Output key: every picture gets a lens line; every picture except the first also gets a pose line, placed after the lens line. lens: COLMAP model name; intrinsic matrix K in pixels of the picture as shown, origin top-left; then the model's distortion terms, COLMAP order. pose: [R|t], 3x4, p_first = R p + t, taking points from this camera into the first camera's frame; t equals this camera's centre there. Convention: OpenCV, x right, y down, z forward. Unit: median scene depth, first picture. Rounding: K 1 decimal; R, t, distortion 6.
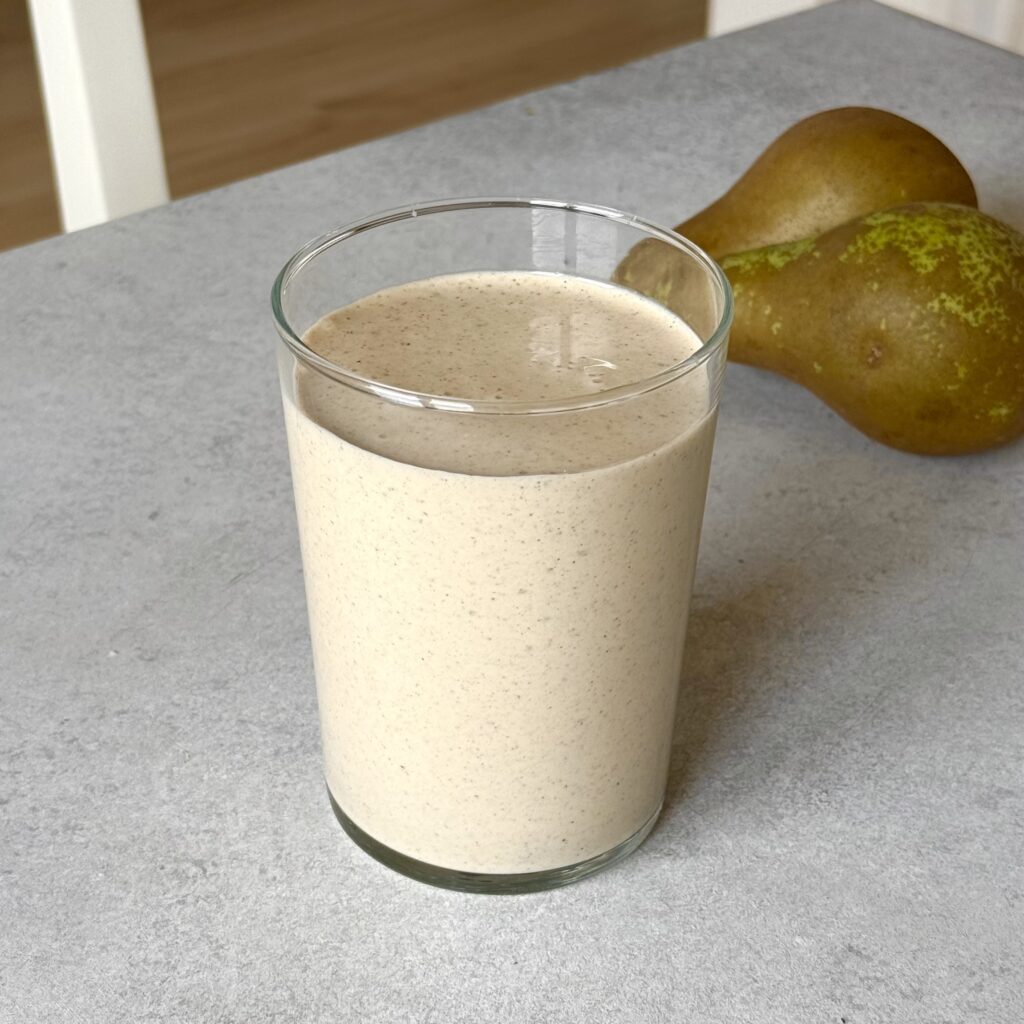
lens RADIAL K [[2527.0, 0, 515.9], [0, 2527.0, 454.6], [0, 0, 1]] dist [0.185971, -0.230116]
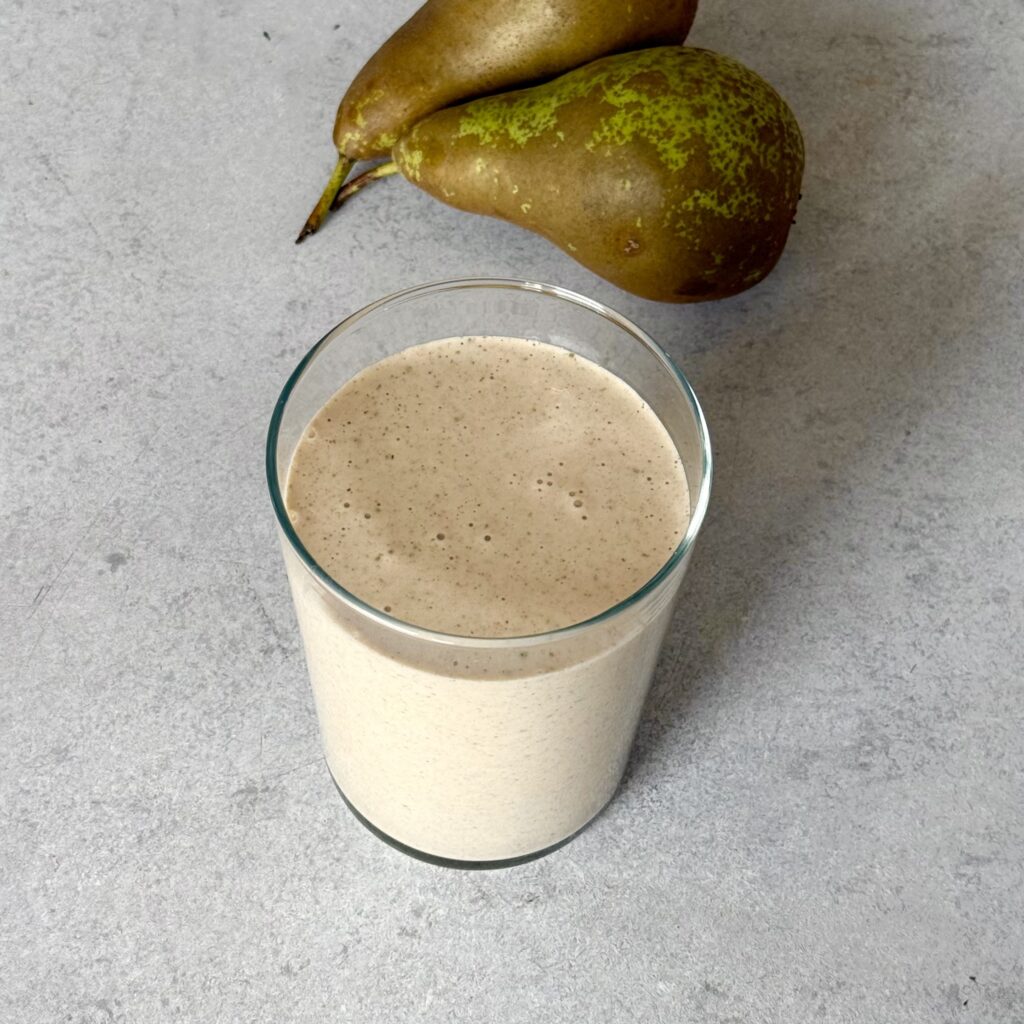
lens RADIAL K [[2527.0, 0, 515.9], [0, 2527.0, 454.6], [0, 0, 1]] dist [0.185971, -0.230116]
pose [[0.976928, -0.166623, 0.133598, -0.056340], [0.091540, 0.891862, 0.442947, -0.470781], [-0.192956, -0.420498, 0.886538, 0.107204]]
